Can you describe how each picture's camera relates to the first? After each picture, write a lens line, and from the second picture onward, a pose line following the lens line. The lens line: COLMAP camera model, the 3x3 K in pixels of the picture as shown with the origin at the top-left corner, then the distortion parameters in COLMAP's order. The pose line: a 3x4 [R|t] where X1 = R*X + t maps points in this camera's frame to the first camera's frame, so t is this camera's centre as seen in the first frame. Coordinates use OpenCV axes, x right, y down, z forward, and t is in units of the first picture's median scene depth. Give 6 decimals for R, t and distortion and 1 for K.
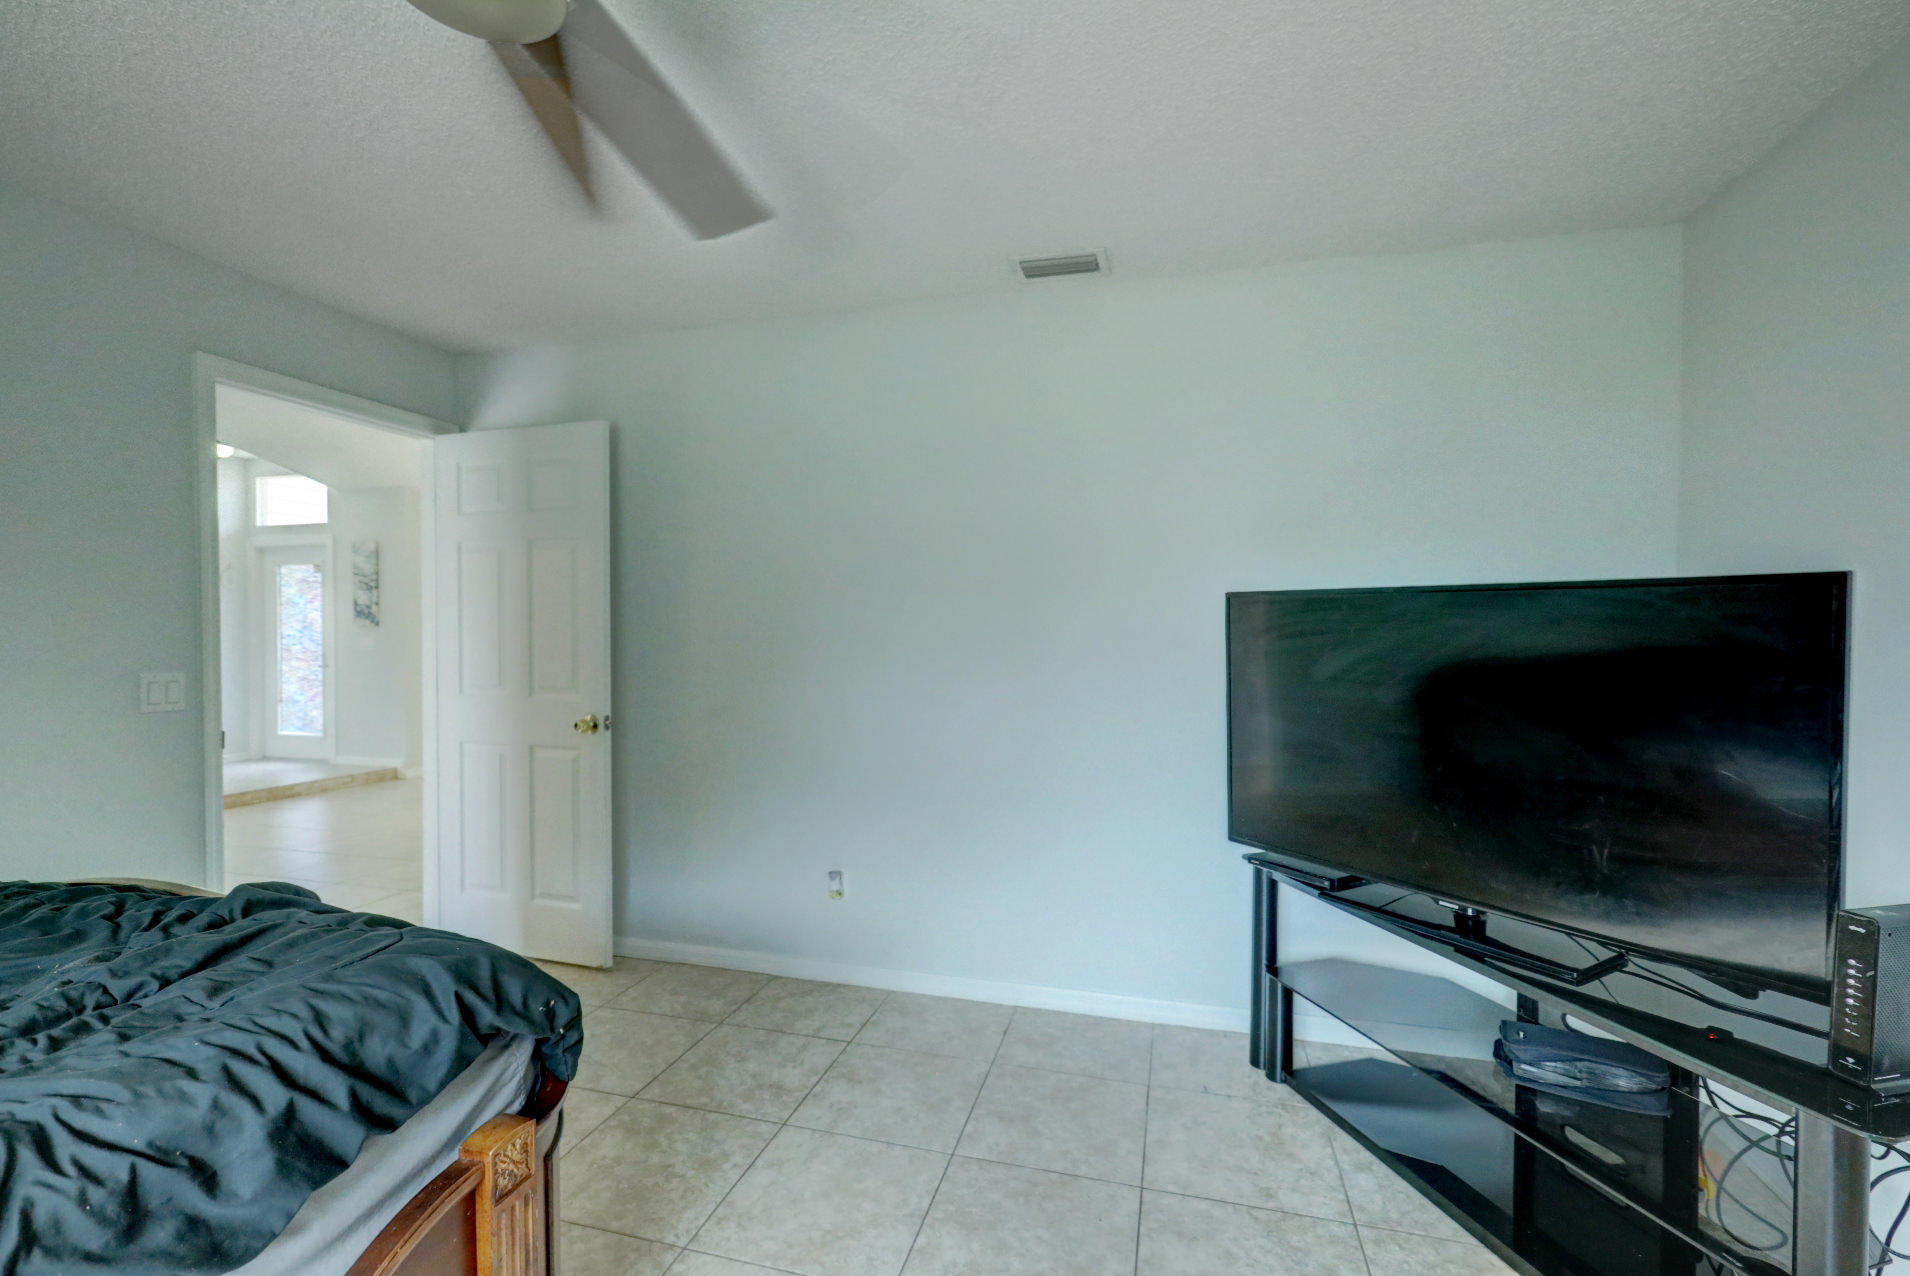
lens RADIAL K [[844.1, 0, 949.7], [0, 844.1, 641.7], [0, 0, 1]] dist [0.003905, -0.000529]
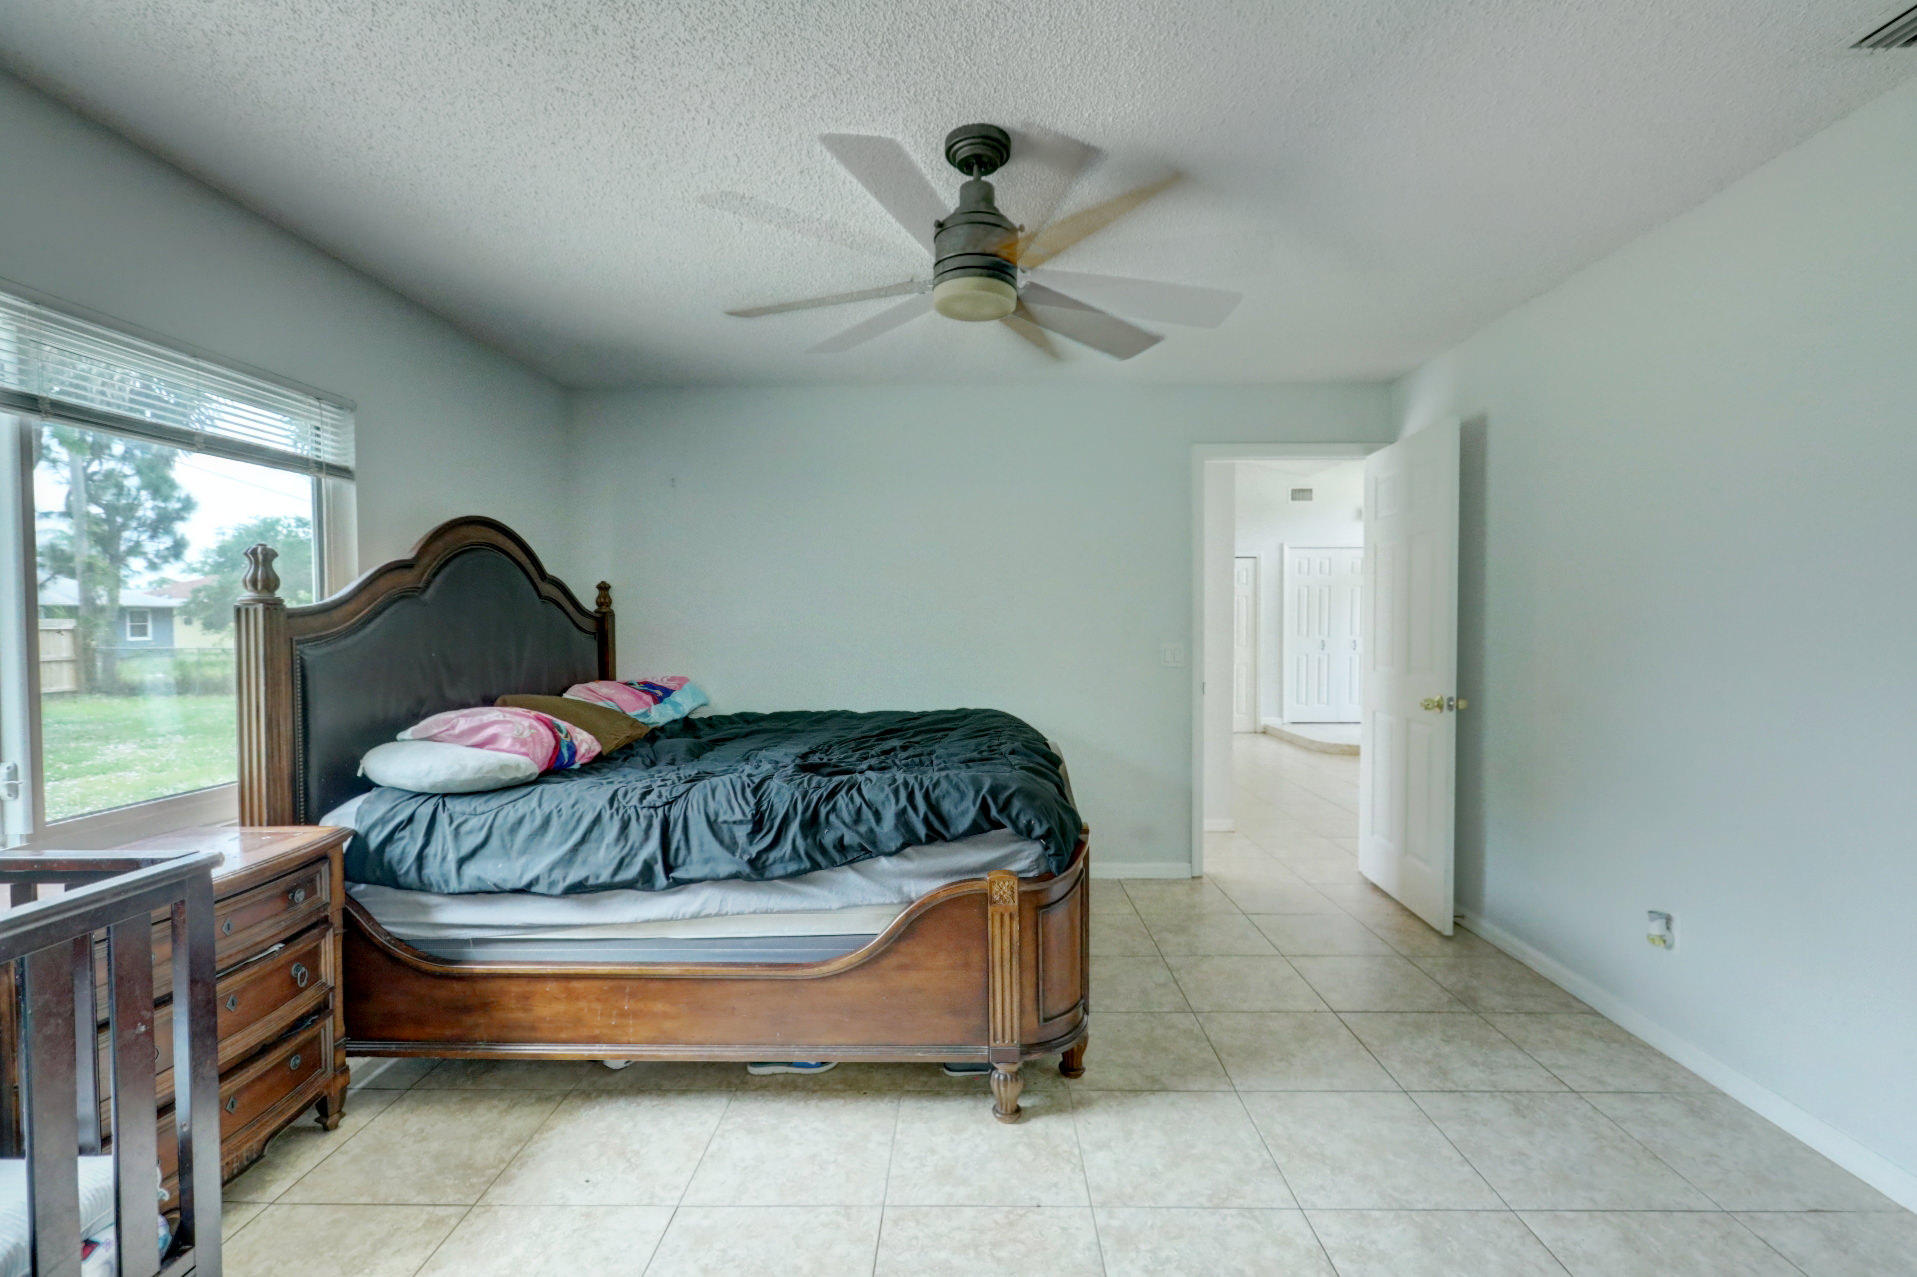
lens RADIAL K [[847.2, 0, 954.0], [0, 847.2, 640.1], [0, 0, 1]] dist [0.003905, -0.000529]
pose [[0.225085, 0.015665, -0.974213, 0.611477], [-0.001933, 0.999876, 0.015631, 0.002515], [0.974337, -0.001635, 0.225087, 0.203345]]
